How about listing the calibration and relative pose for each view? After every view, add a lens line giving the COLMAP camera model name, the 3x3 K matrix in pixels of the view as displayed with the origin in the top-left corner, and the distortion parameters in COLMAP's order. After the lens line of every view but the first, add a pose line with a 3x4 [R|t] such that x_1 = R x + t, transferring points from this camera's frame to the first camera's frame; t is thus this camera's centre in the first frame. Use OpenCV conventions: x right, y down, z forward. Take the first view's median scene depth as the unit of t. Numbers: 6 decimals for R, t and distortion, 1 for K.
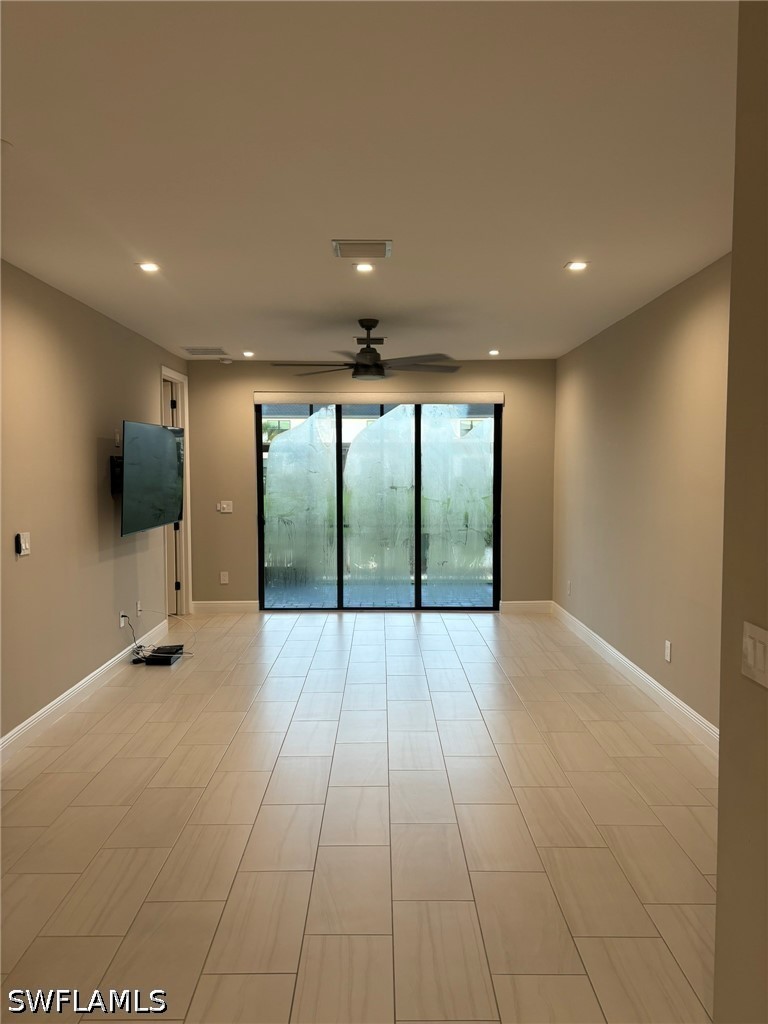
lens RADIAL K [[785.7, 0, 384.0], [0, 785.7, 512.0], [0, 0, 1]] dist [0.009982, 0.004573]
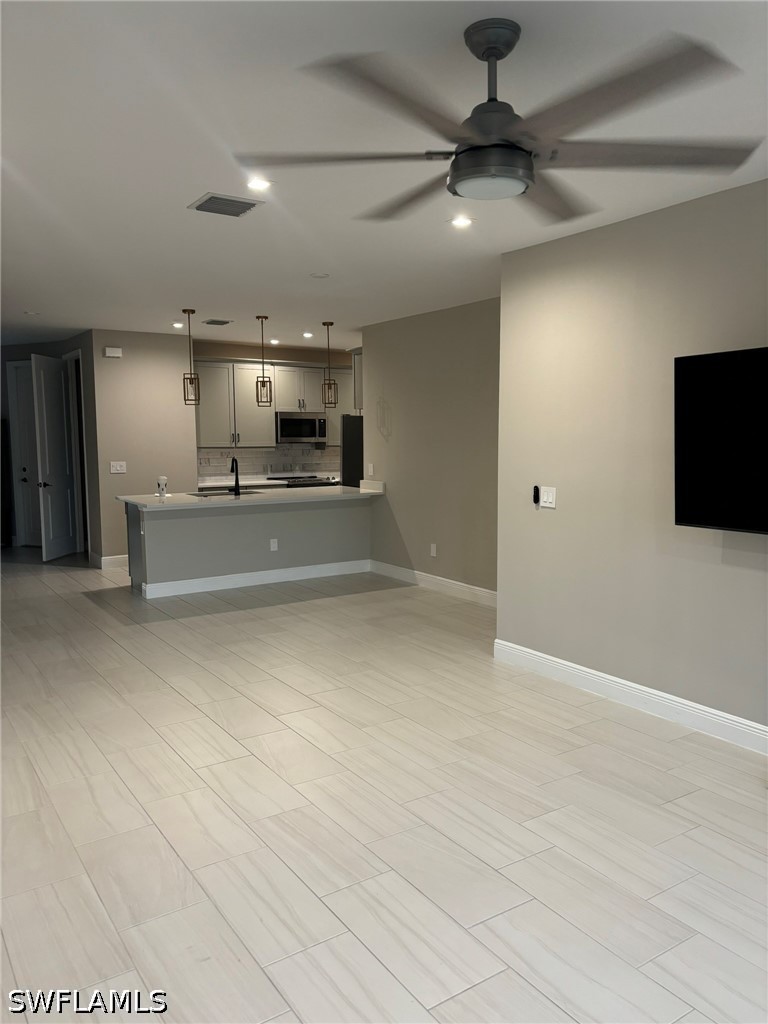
lens RADIAL K [[764.4, 0, 384.0], [0, 764.4, 512.0], [0, 0, 1]] dist [0.001075, 0.000127]
pose [[-0.833562, 0.058039, -0.549368, 0.334871], [-0.030169, 0.988199, 0.150176, -0.095758], [0.551601, 0.141755, -0.821974, 1.822750]]
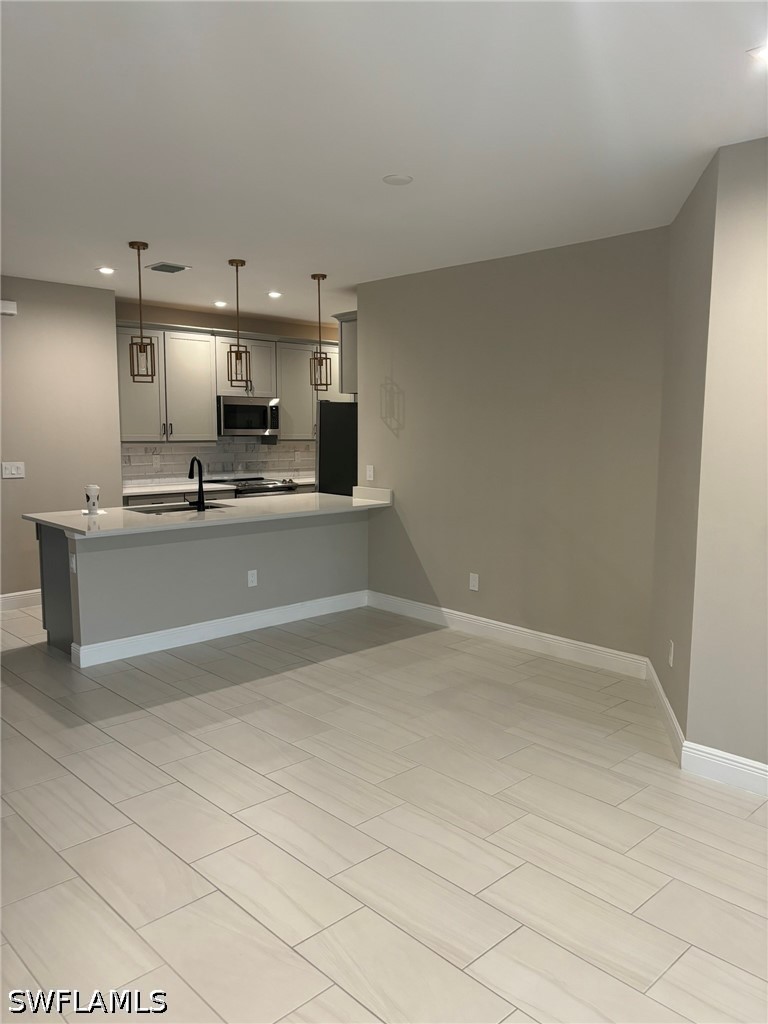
lens RADIAL K [[785.7, 0, 384.0], [0, 785.7, 512.0], [0, 0, 1]] dist [0.009982, 0.004573]
pose [[-0.730823, 0.071453, -0.678817, 0.305712], [-0.046351, 0.987015, 0.153796, -0.068991], [0.680992, 0.143862, -0.718021, 1.291178]]
